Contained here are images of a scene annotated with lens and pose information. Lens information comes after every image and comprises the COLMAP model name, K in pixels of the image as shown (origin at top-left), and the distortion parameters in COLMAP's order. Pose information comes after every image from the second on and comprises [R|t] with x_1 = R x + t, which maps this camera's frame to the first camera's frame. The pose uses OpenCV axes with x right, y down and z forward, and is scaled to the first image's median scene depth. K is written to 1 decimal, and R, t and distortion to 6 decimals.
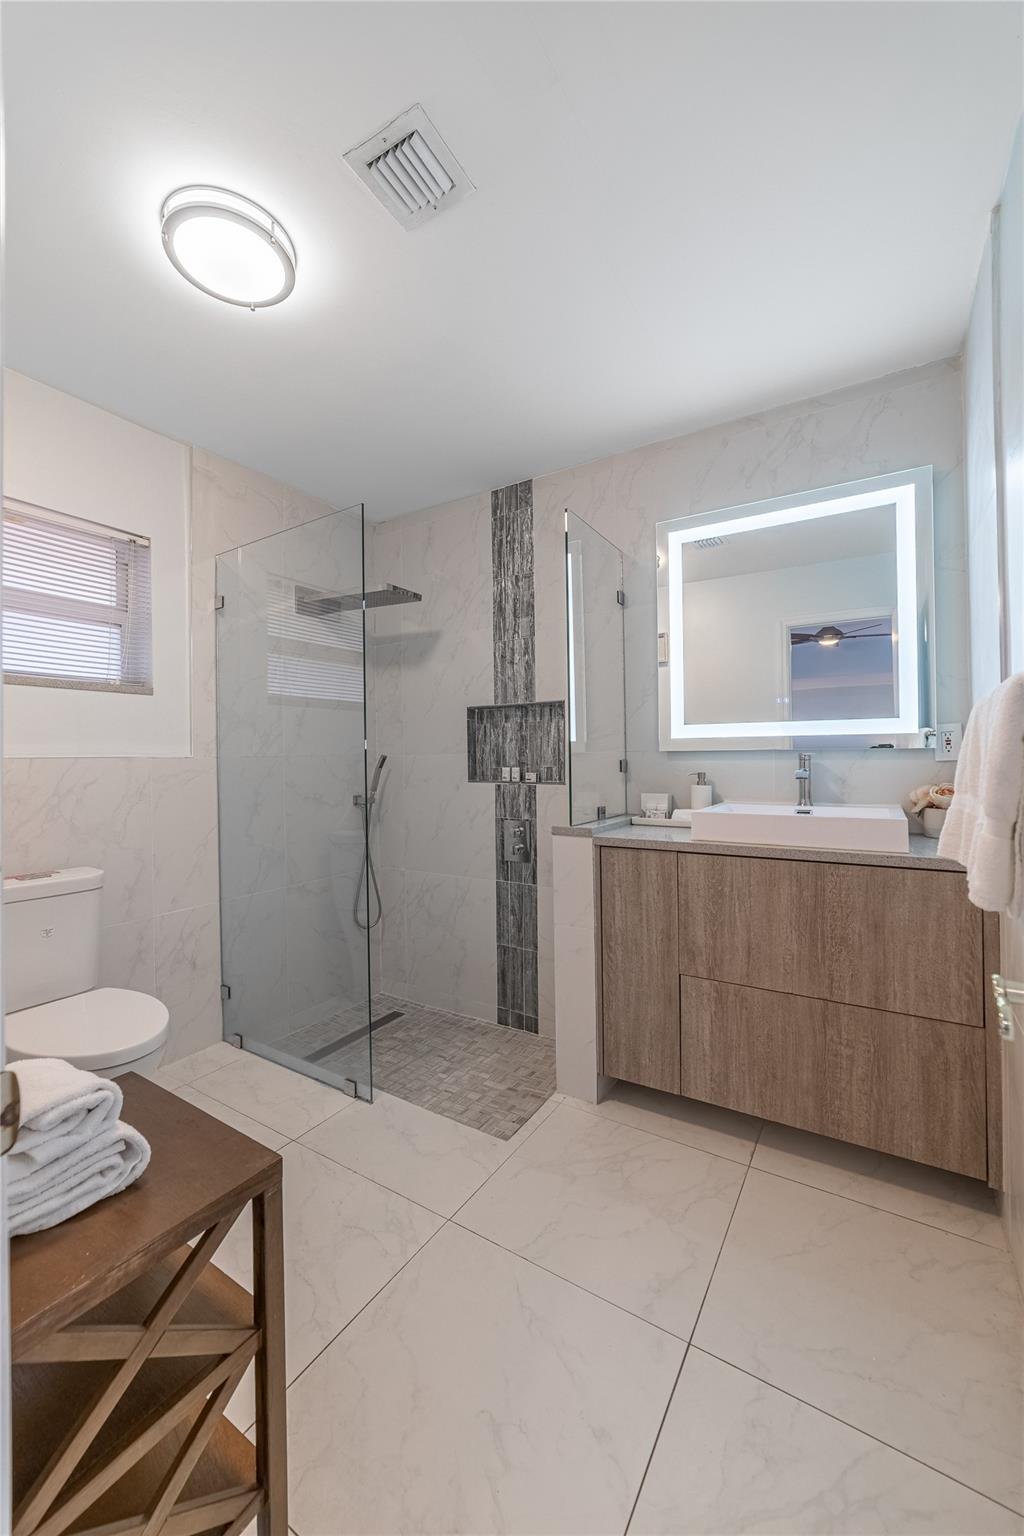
lens RADIAL K [[592.8, 0, 518.6], [0, 592.8, 756.3], [0, 0, 1]] dist [0.003082, 0.001062]
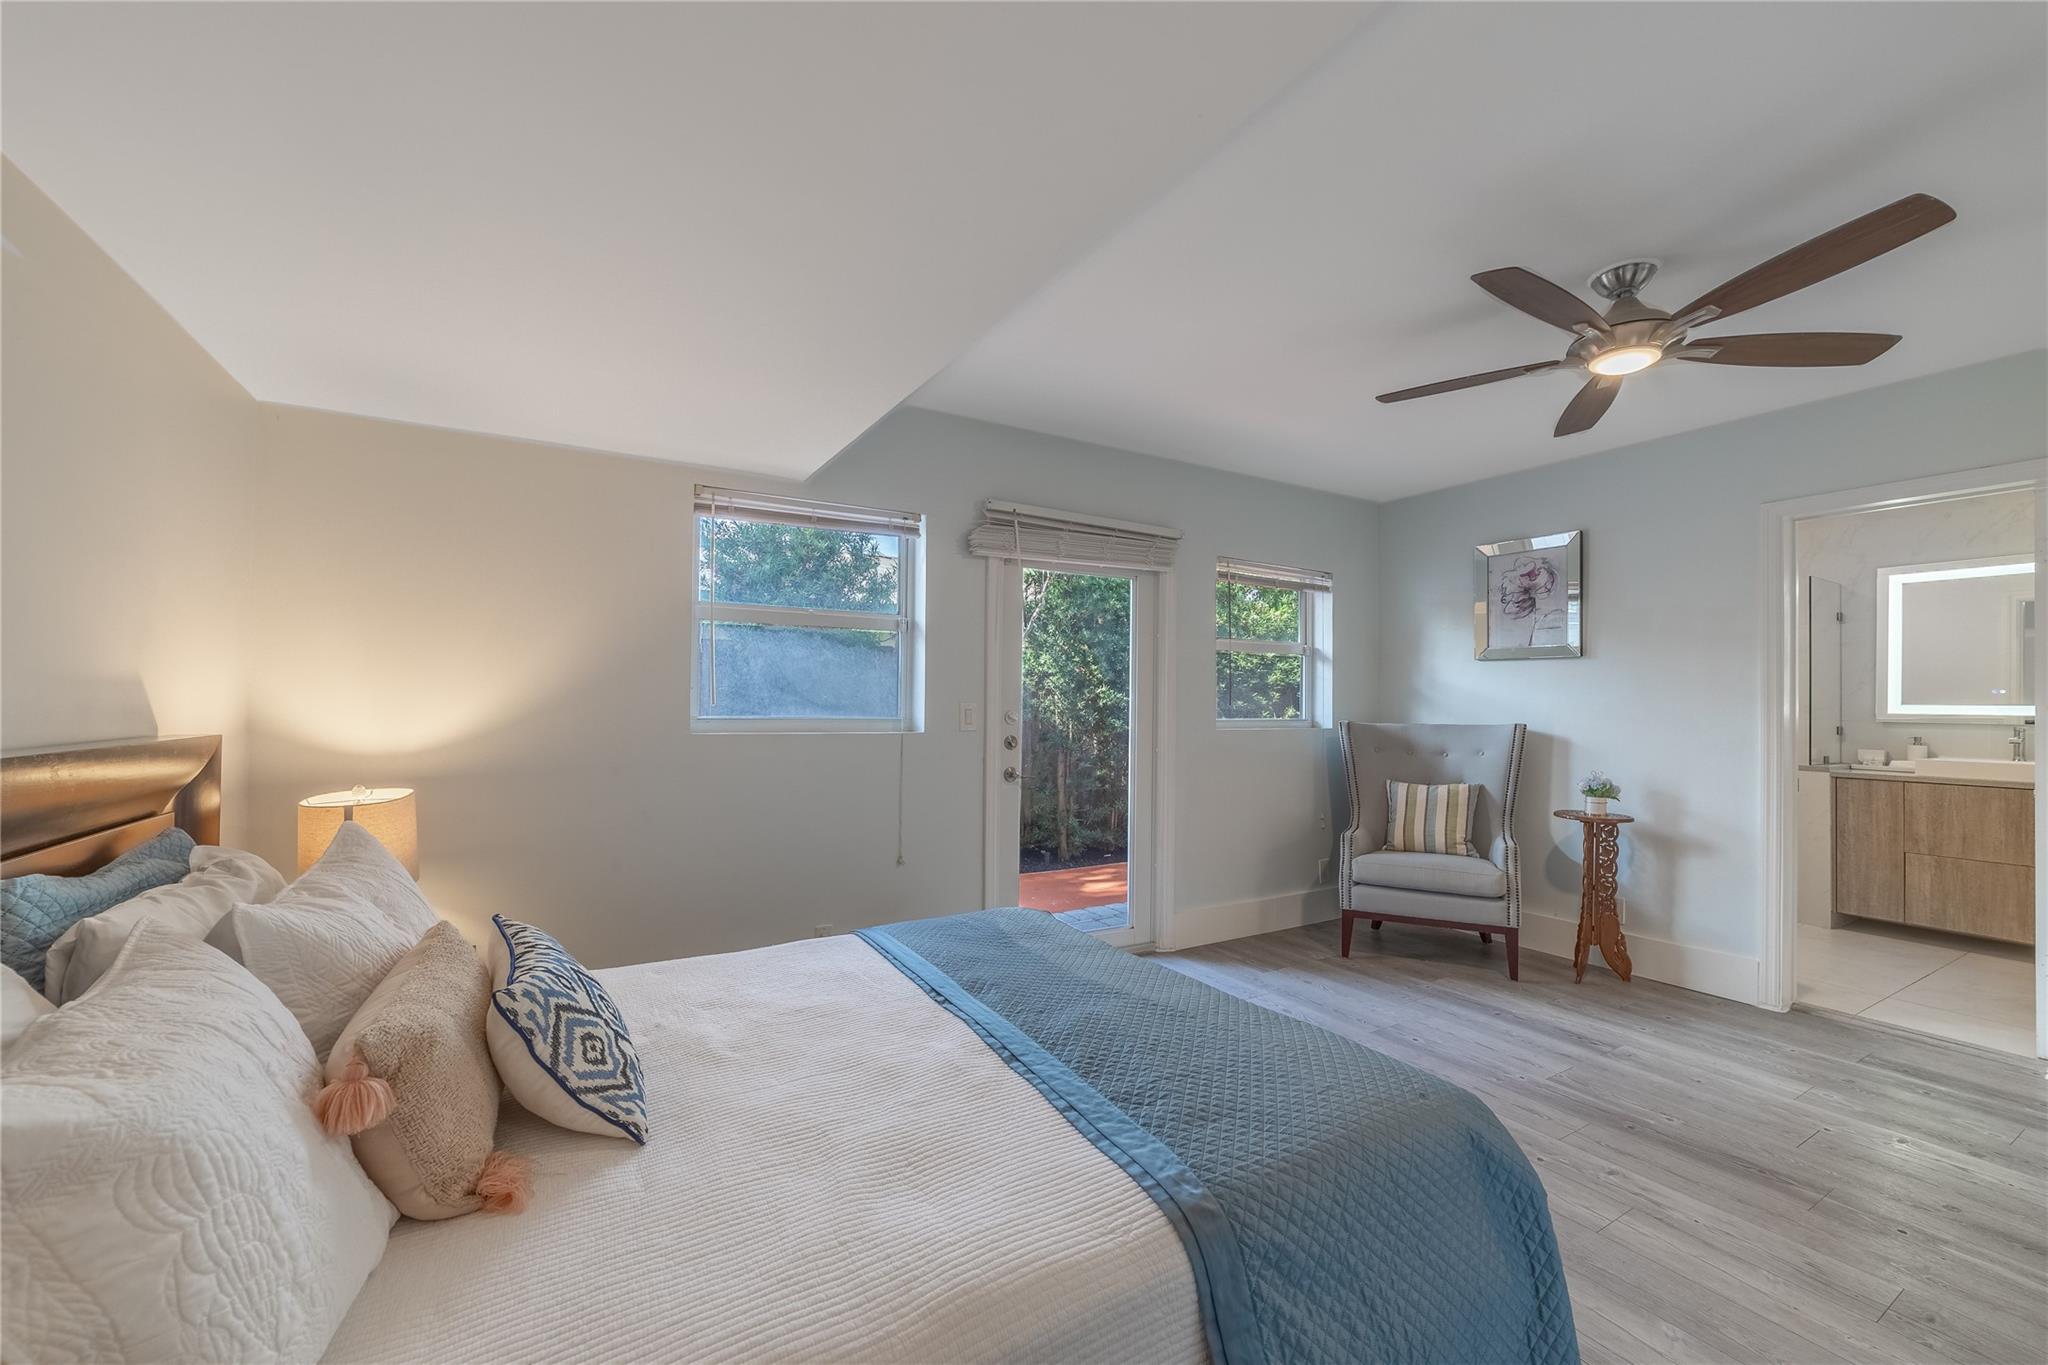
lens RADIAL K [[790.4, 0, 1015.2], [0, 790.4, 700.0], [0, 0, 1]] dist [0.003082, 0.001062]
pose [[0.881295, 0.018599, -0.472200, -0.837010], [-0.022308, 0.999749, -0.002256, -0.011288], [0.472040, 0.012522, 0.881488, -2.049120]]
